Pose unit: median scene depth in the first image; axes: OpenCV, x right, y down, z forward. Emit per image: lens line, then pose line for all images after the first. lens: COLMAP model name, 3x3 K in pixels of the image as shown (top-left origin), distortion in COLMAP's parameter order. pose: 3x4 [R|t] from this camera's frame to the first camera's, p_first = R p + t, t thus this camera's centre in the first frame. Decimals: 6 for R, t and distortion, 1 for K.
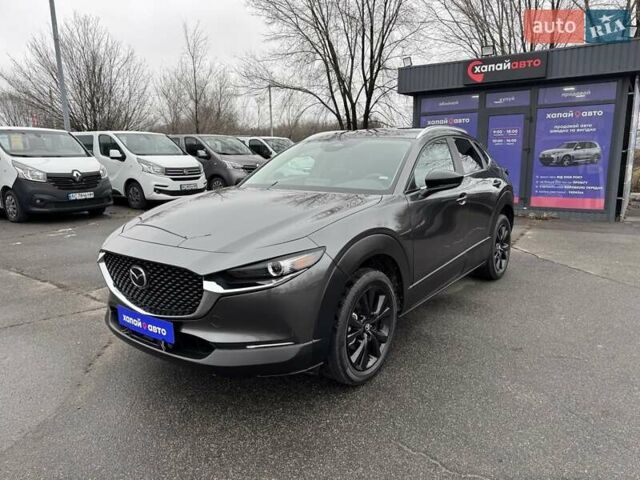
lens RADIAL K [[453.9, 0, 314.9], [0, 453.9, 238.1], [0, 0, 1]] dist [0.050596, -0.052716]
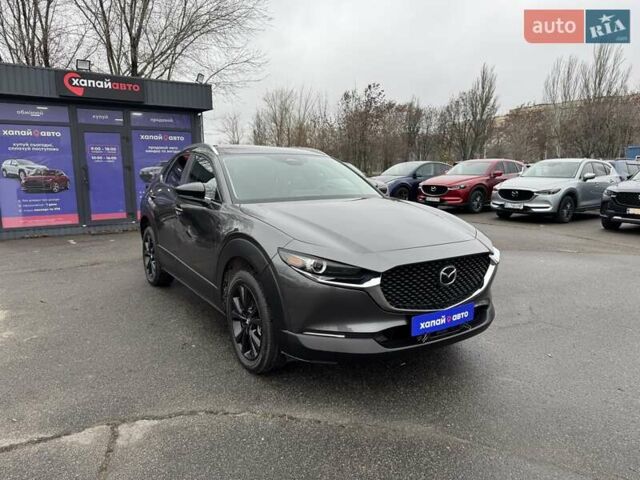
lens RADIAL K [[453.9, 0, 320.9], [0, 453.9, 240.3], [0, 0, 1]] dist [0.050596, -0.052716]
pose [[0.328334, -0.137438, 0.934509, -0.413481], [0.173438, 0.981308, 0.083384, -0.038931], [-0.928502, 0.134701, 0.346034, 0.247936]]
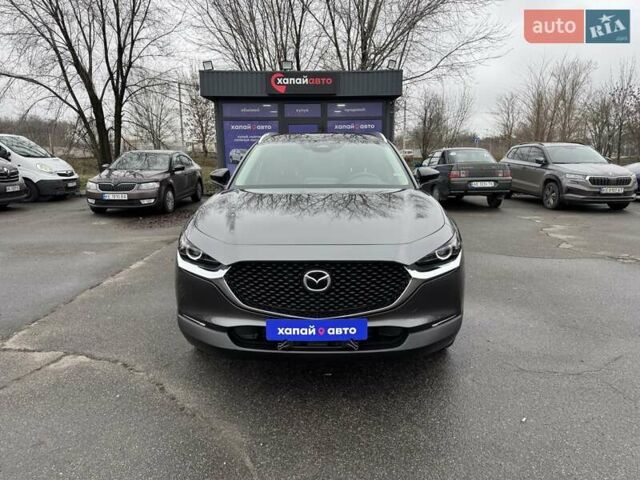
lens RADIAL K [[453.9, 0, 318.7], [0, 453.9, 241.4], [0, 0, 1]] dist [0.050596, -0.052716]
pose [[0.805544, -0.102085, 0.583676, -0.254708], [0.104986, 0.994052, 0.028966, -0.005852], [-0.583161, 0.037944, 0.811470, 0.066324]]
